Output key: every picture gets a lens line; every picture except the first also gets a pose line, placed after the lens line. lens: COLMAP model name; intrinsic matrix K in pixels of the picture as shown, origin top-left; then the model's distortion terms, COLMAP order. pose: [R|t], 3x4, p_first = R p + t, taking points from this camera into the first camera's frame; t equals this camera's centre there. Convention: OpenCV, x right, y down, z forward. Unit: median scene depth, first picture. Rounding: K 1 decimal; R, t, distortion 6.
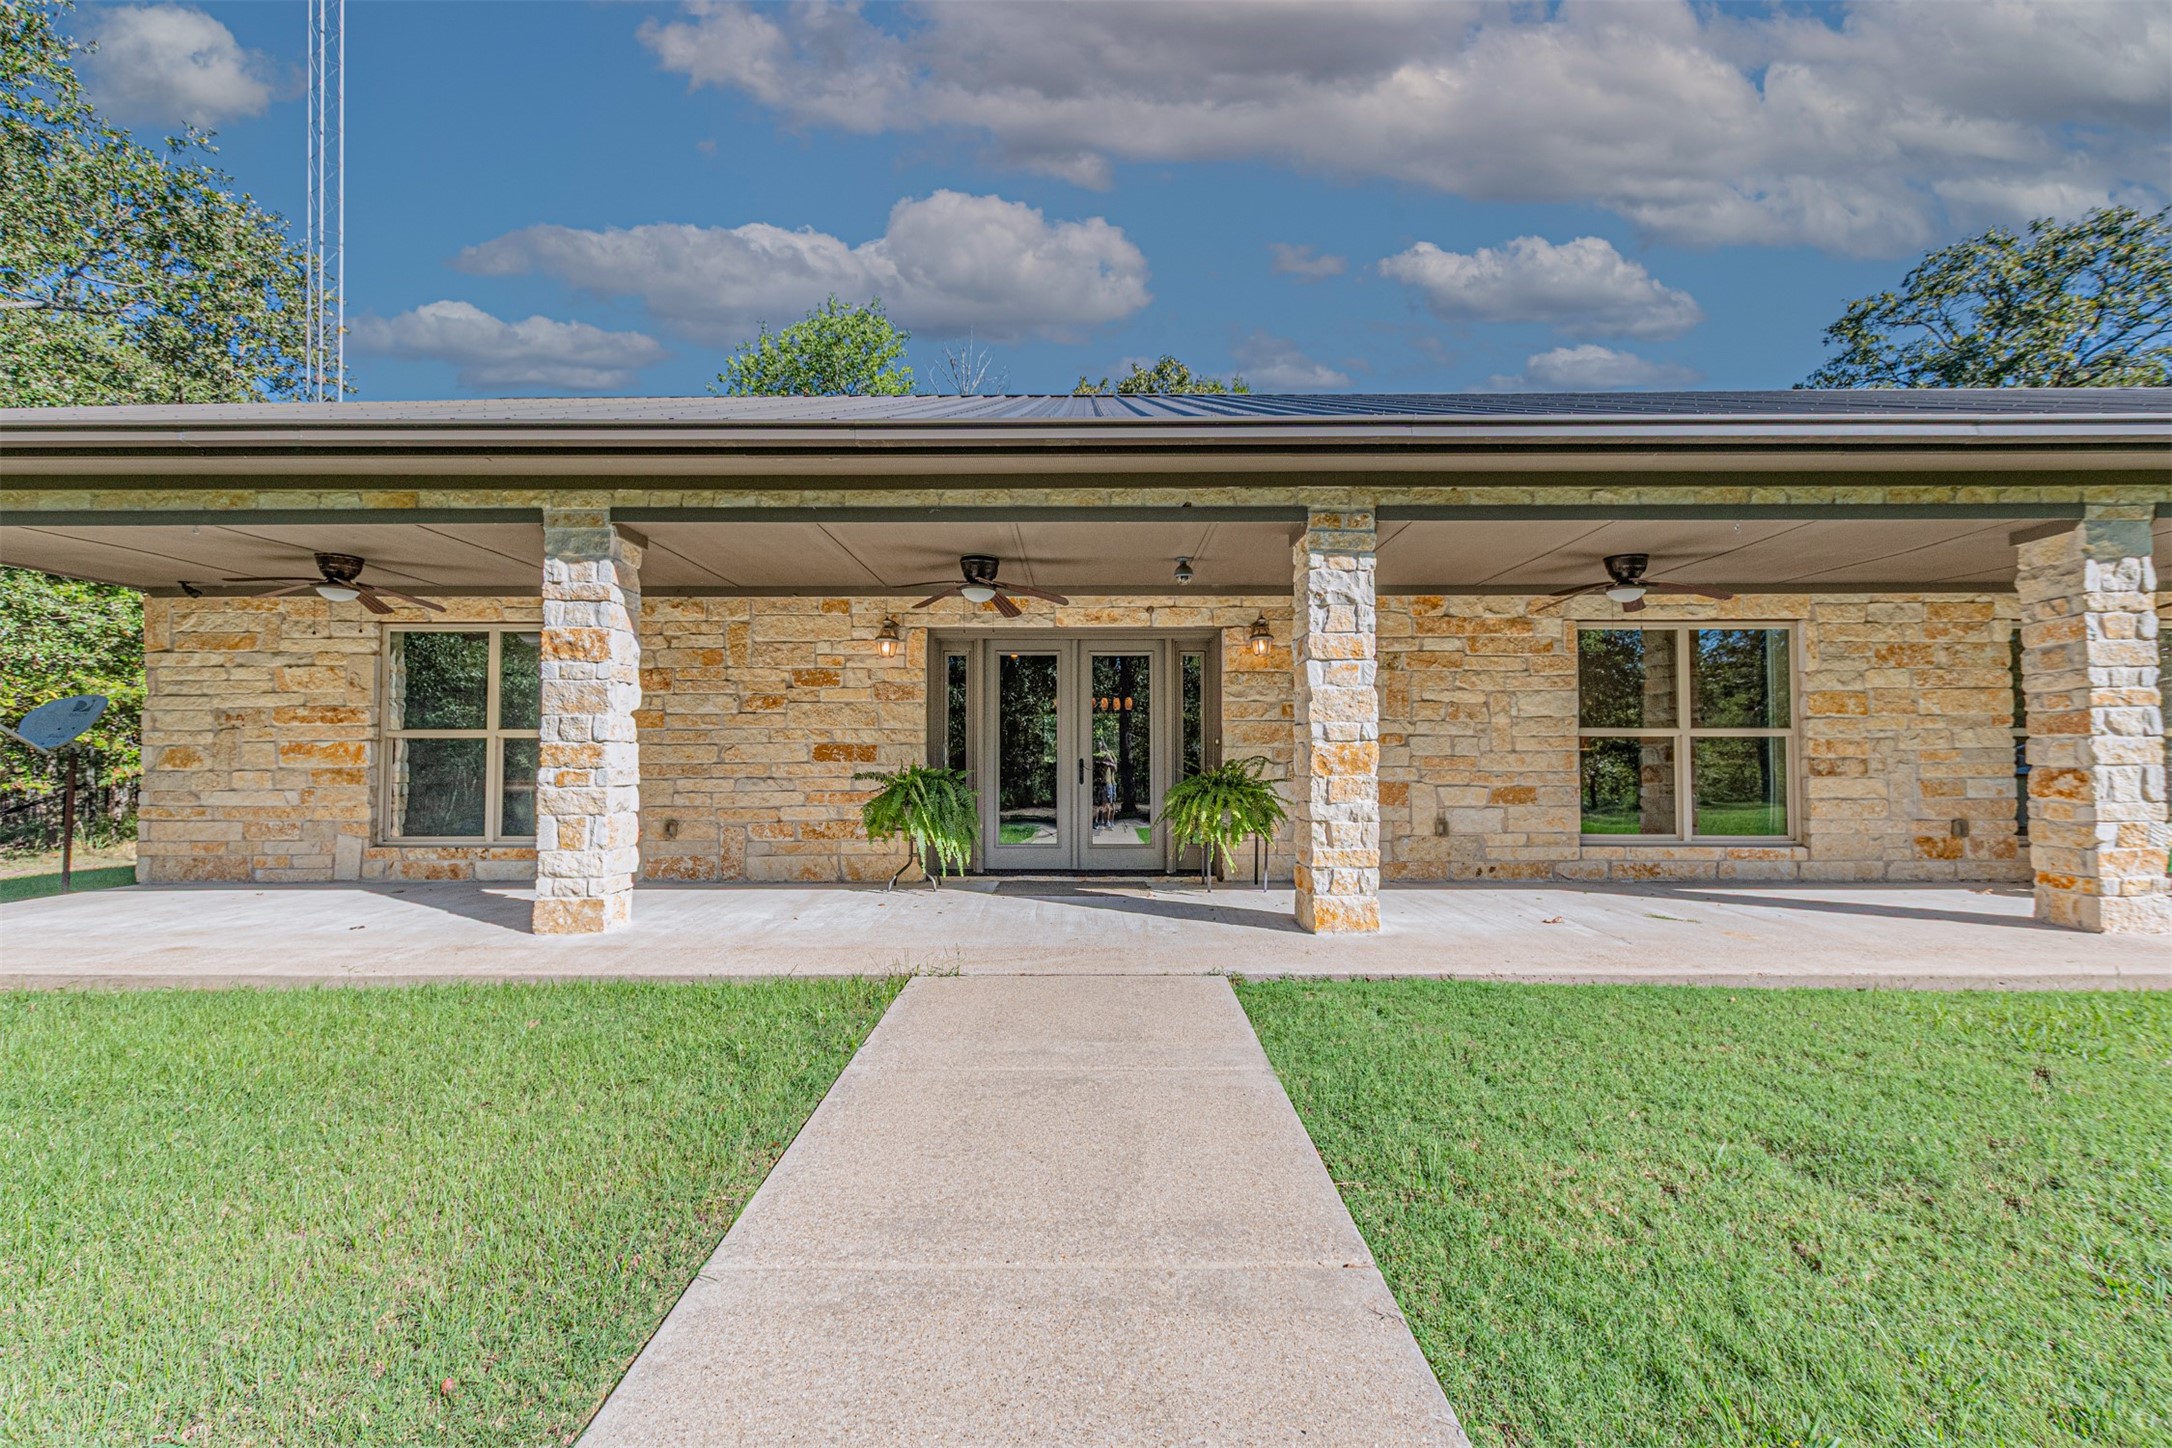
lens RADIAL K [[948.0, 0, 1088.4], [0, 948.0, 718.8], [0, 0, 1]] dist [0.008930, 0.000437]
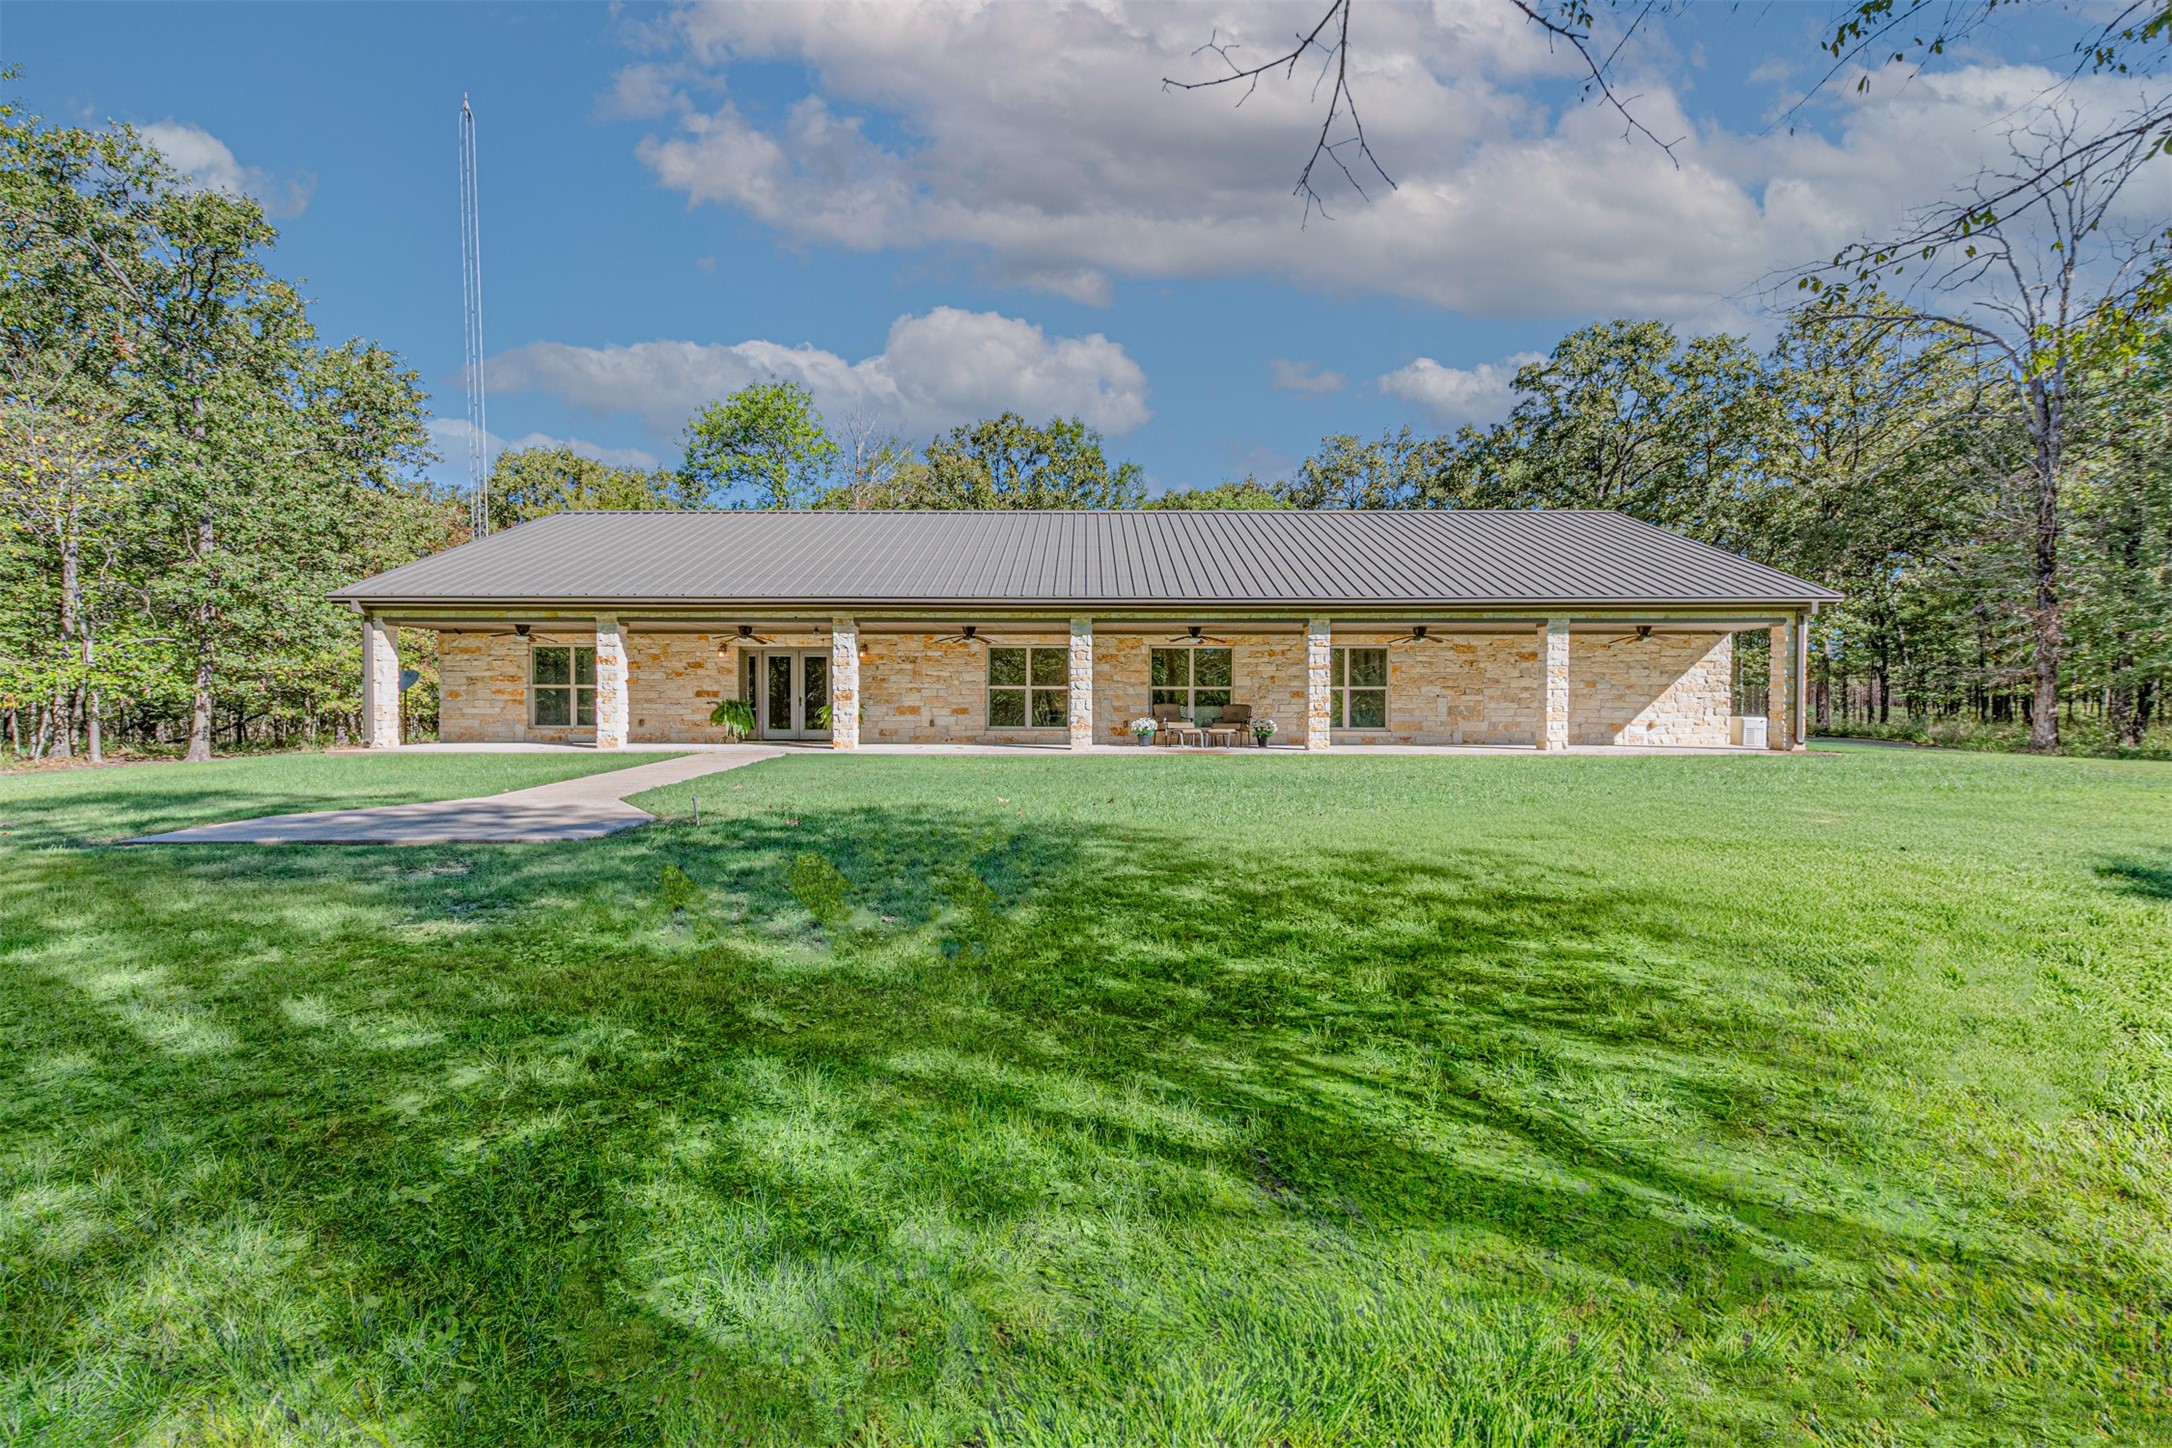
lens RADIAL K [[948.0, 0, 1082.7], [0, 948.0, 710.8], [0, 0, 1]] dist [0.008930, 0.000437]
pose [[0.999988, 0.003261, -0.003711, 0.796146], [-0.003075, 0.998789, 0.049109, -0.050598], [0.003867, -0.049097, 0.998787, -1.628458]]
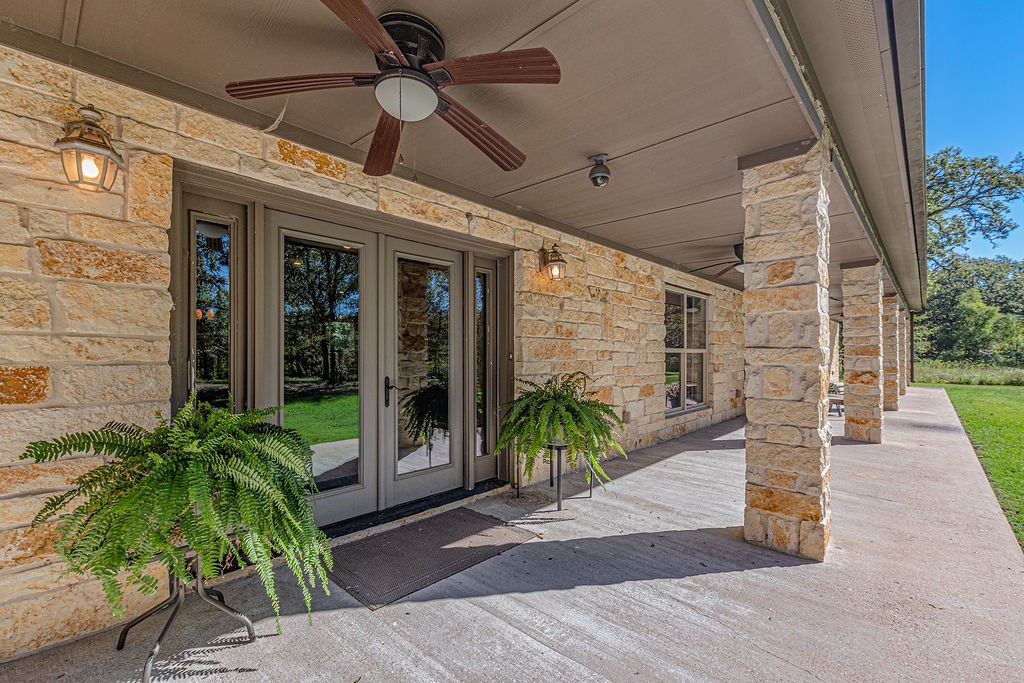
lens RADIAL K [[446.9, 0, 512.5], [0, 446.9, 349.0], [0, 0, 1]] dist [0.008930, 0.000437]
pose [[0.672254, 0.008806, 0.740268, -0.235220], [-0.035131, 0.999182, 0.020018, 0.005560], [-0.739486, -0.039464, 0.672014, 0.672193]]
